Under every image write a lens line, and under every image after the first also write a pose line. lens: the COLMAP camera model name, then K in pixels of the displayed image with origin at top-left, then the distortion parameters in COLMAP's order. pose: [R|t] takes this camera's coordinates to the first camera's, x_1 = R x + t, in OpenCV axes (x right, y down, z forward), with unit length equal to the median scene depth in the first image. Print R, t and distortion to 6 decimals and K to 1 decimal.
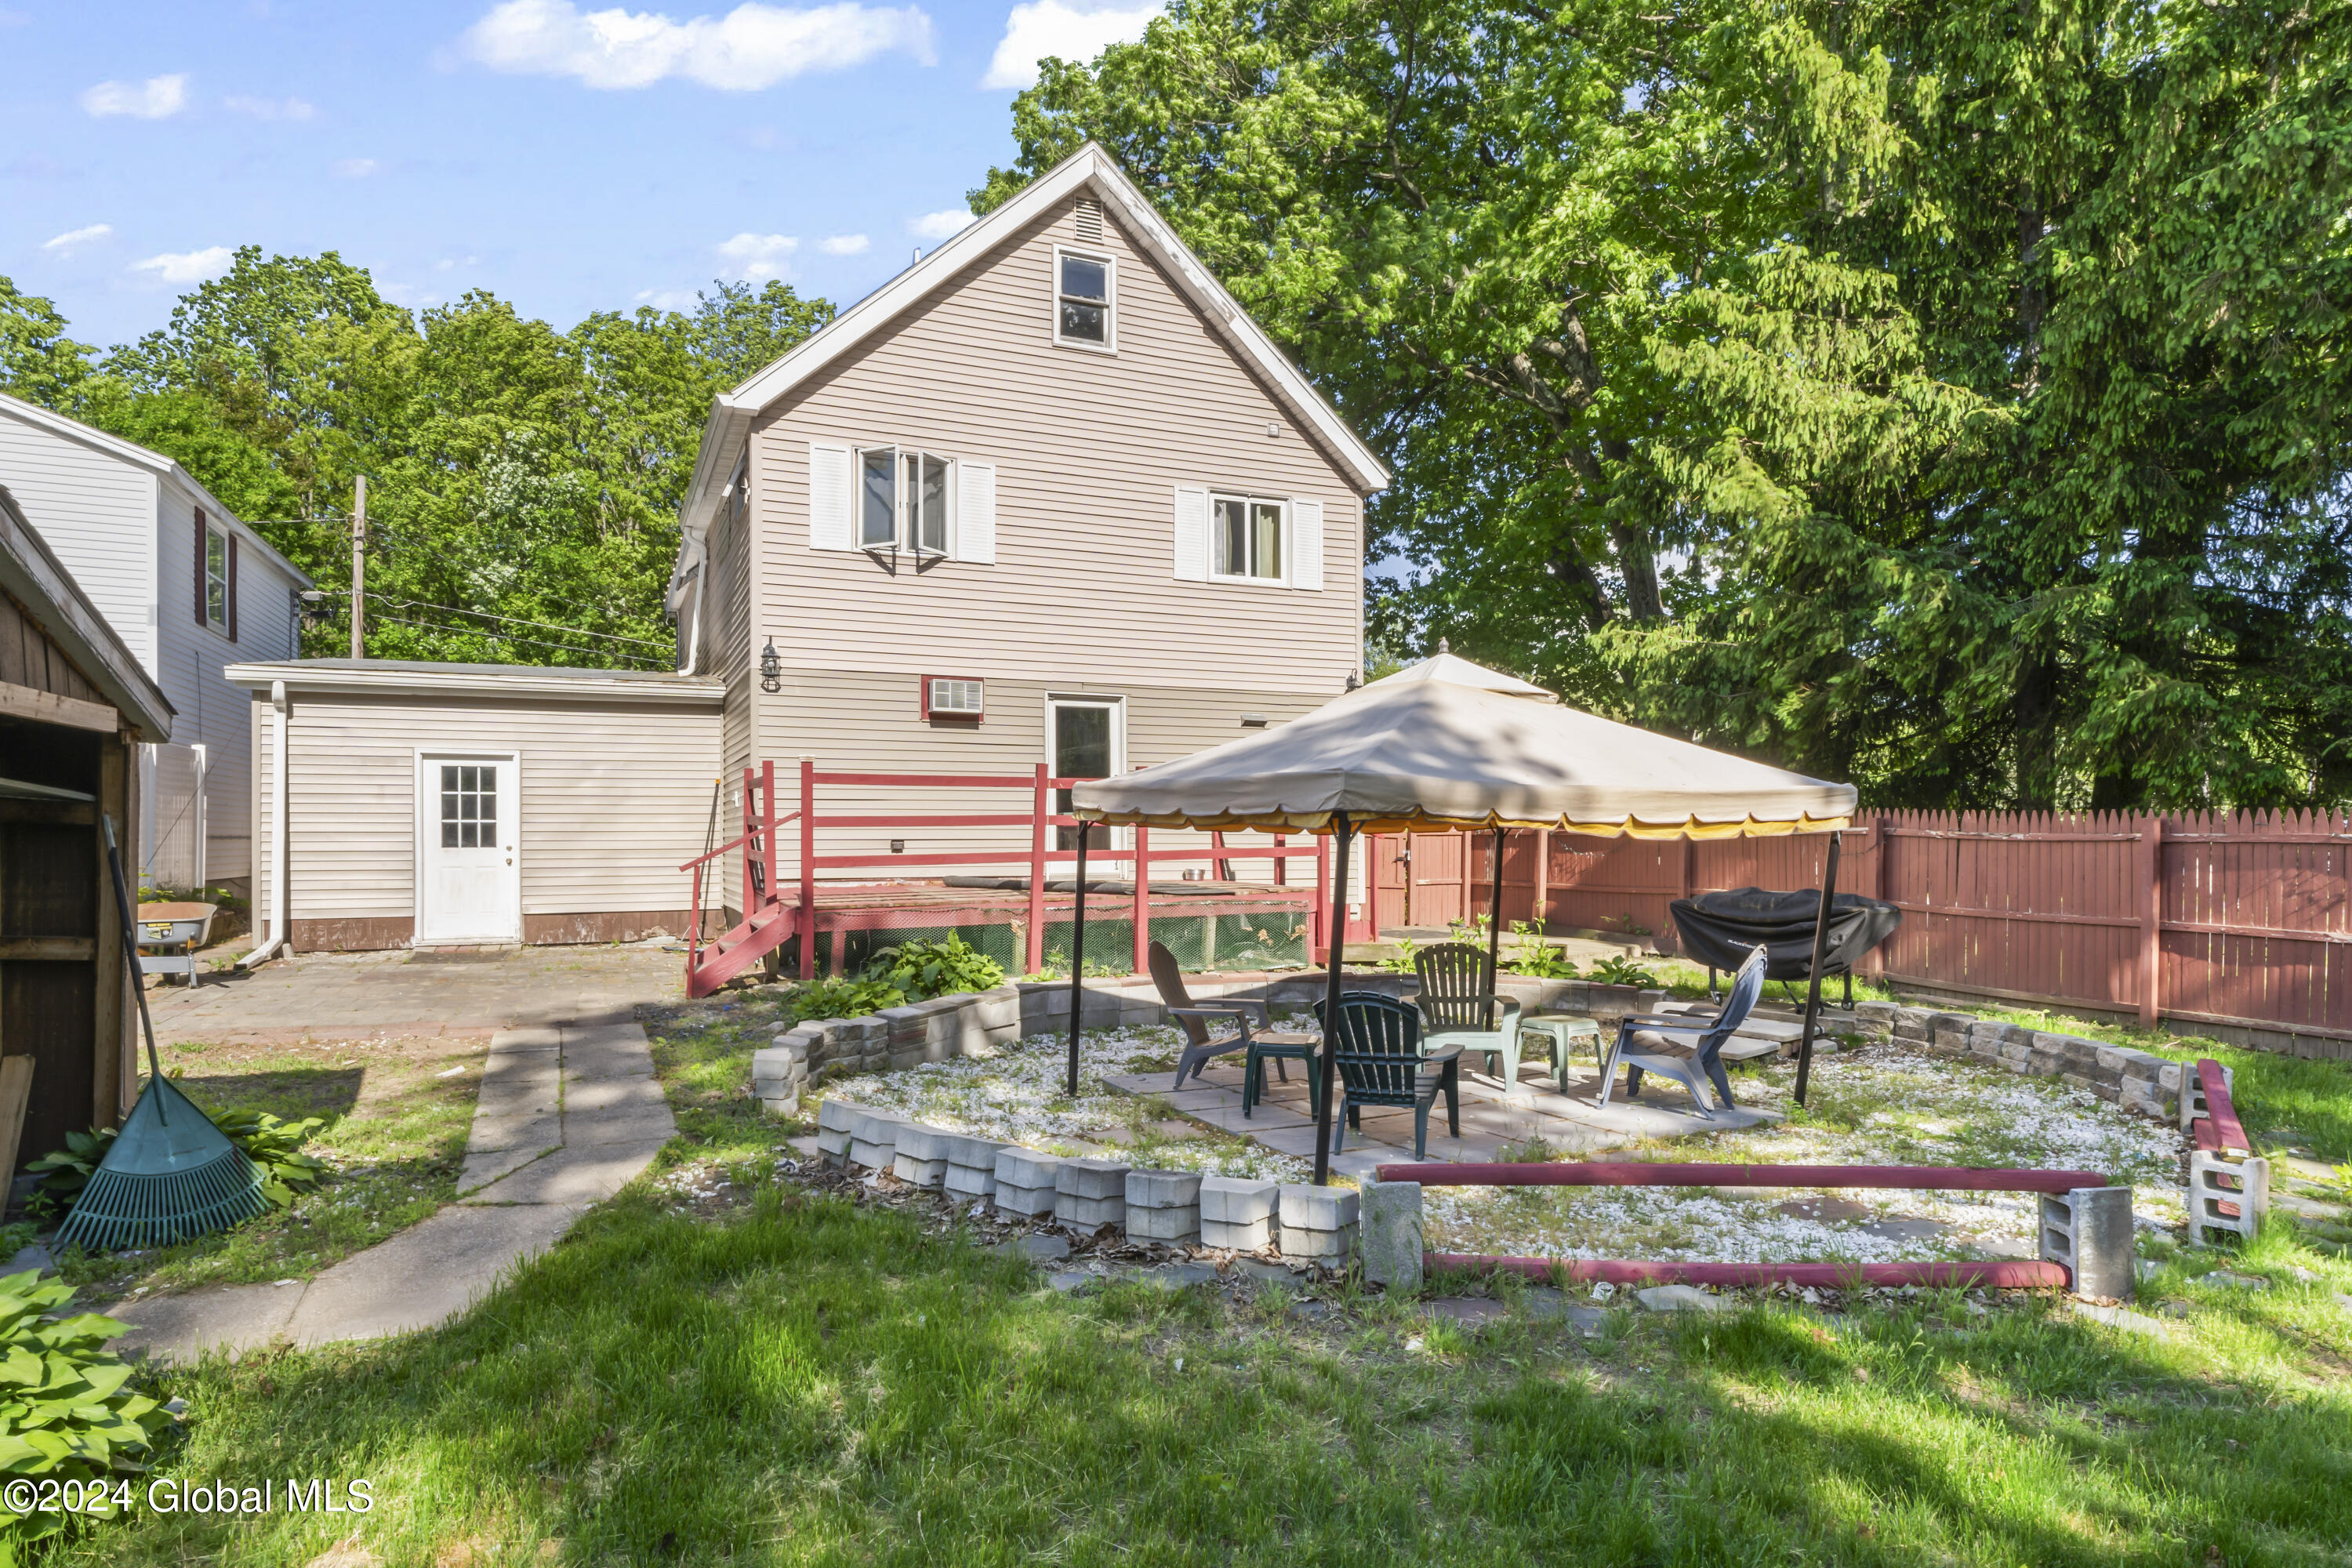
lens RADIAL K [[1350.5, 0, 1183.2], [0, 1350.5, 842.6], [0, 0, 1]] dist [-0.012499, 0.000915]
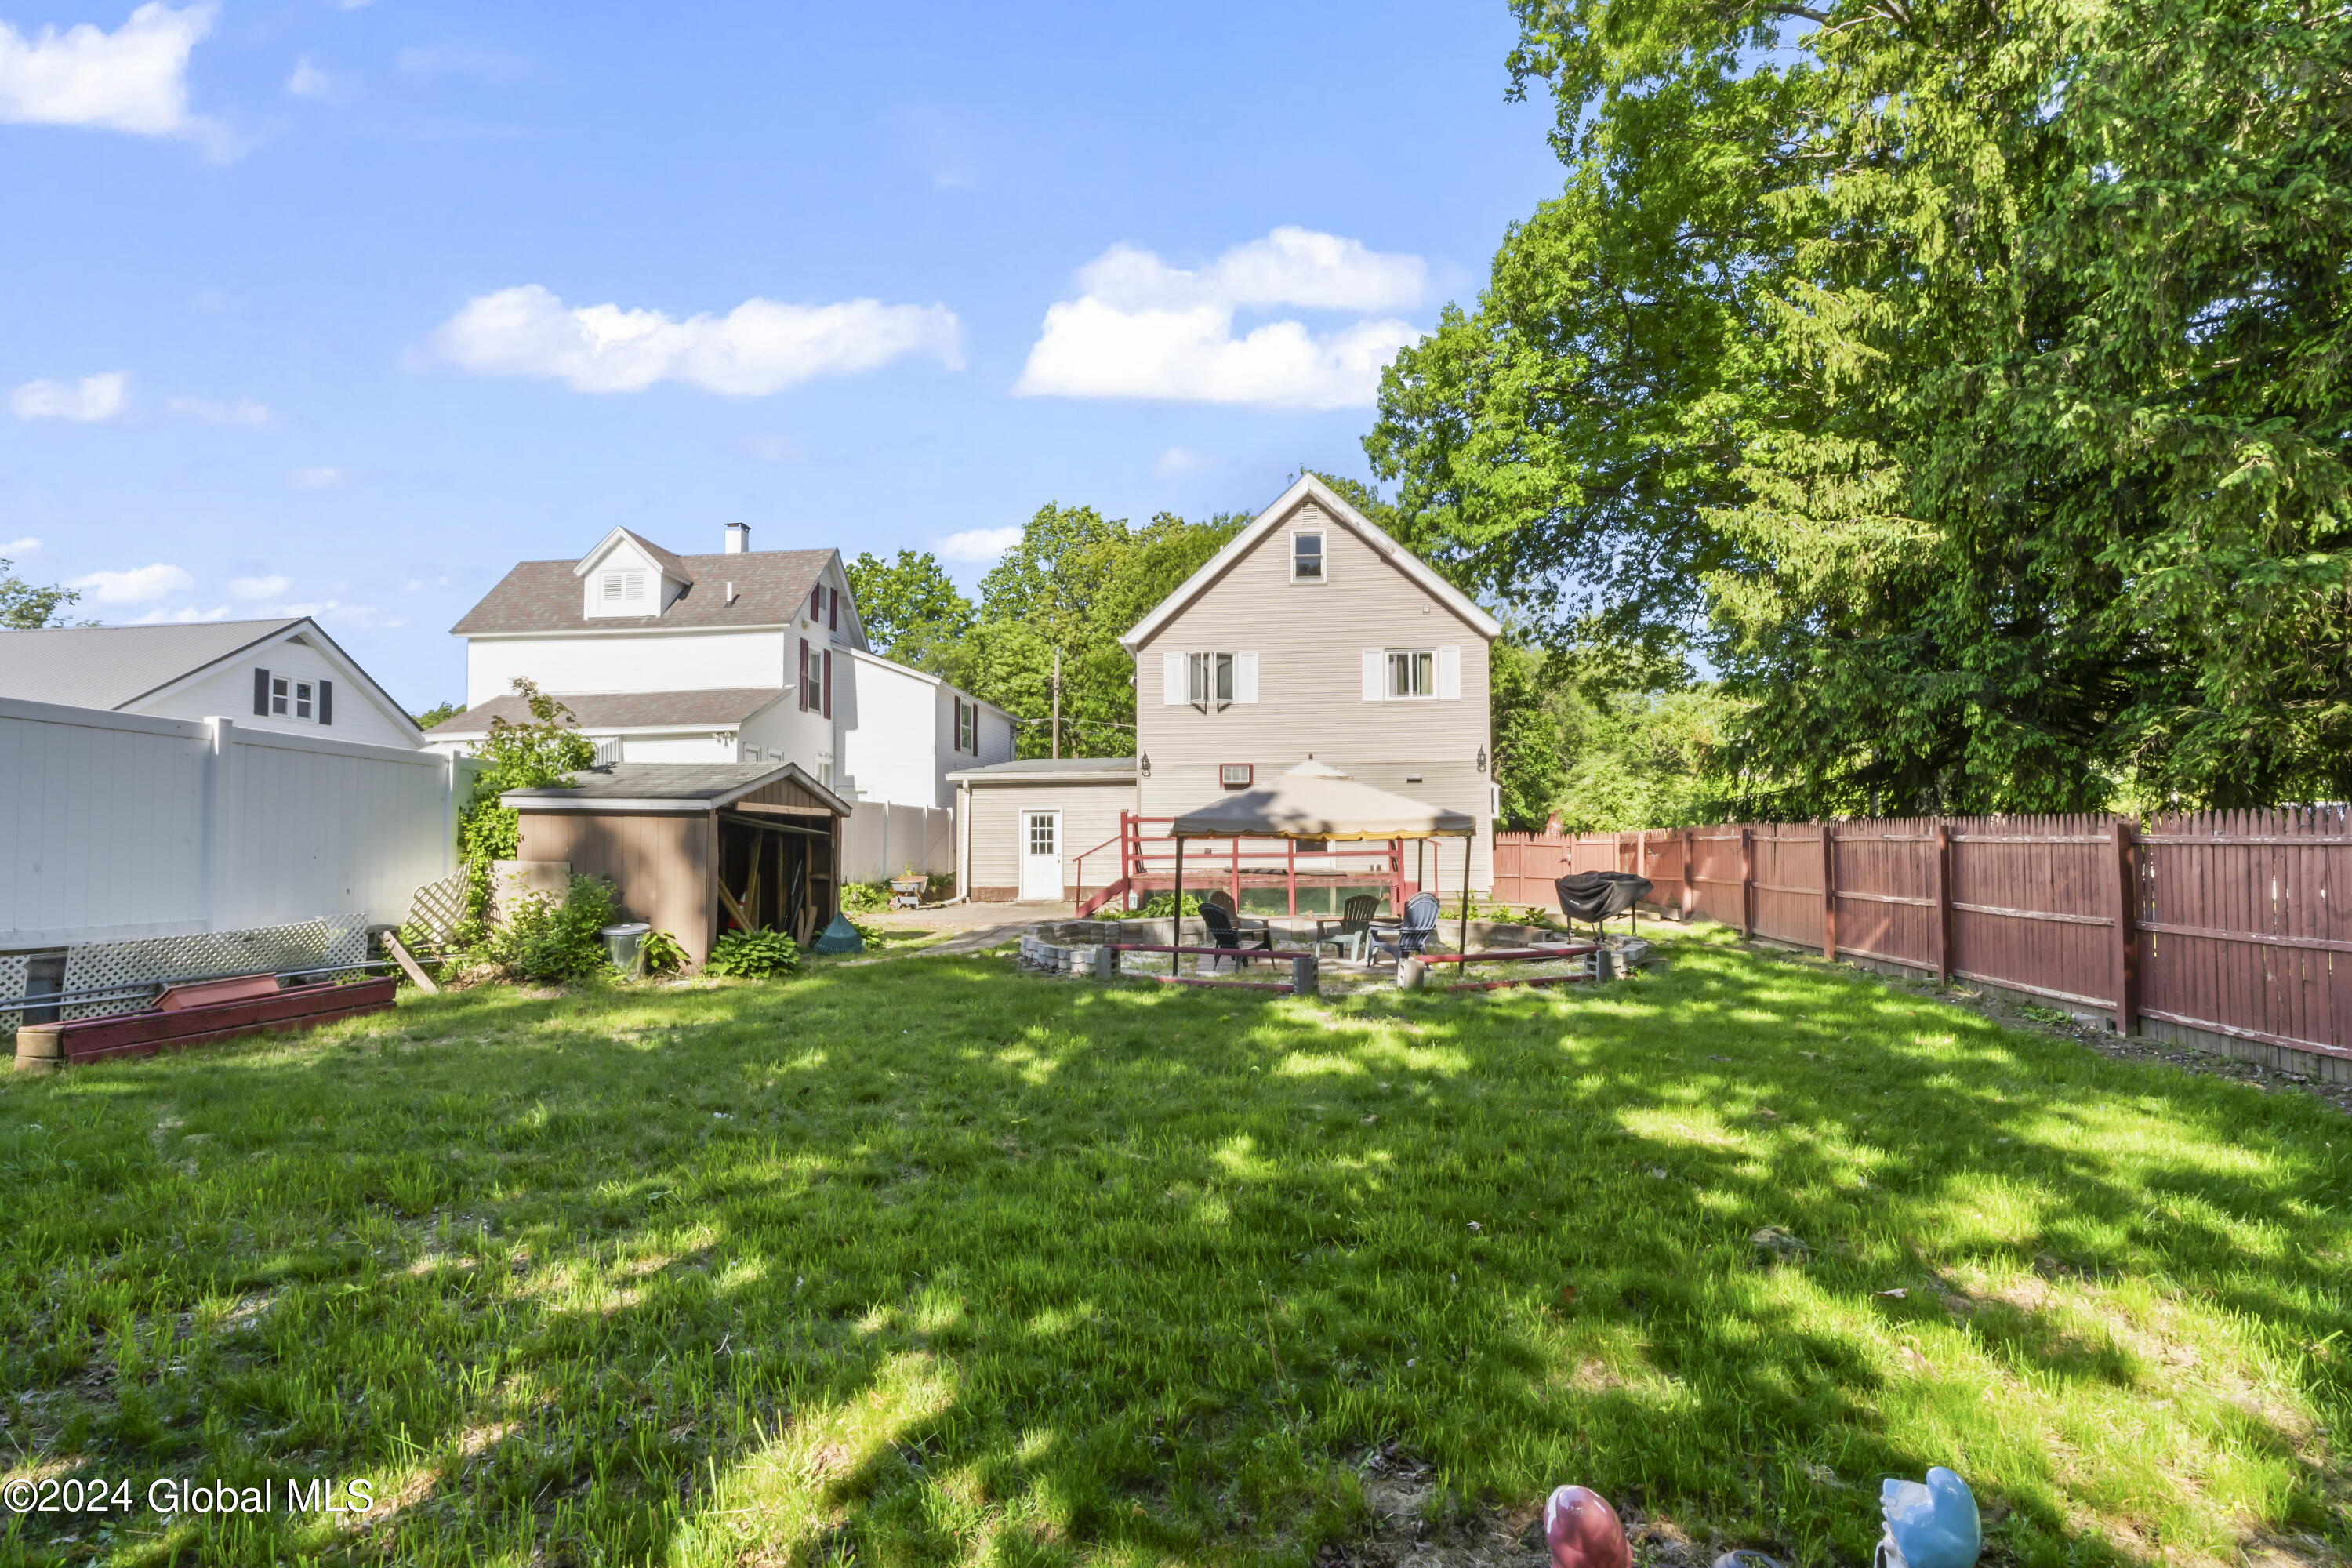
lens RADIAL K [[1079.0, 0, 1189.8], [0, 1079.0, 836.2], [0, 0, 1]] dist [-0.005648, 0.000921]
pose [[0.872110, -0.014181, -0.489104, 0.502527], [0.003780, 0.999745, -0.022245, 0.014228], [0.489295, 0.017552, 0.871942, -0.365011]]
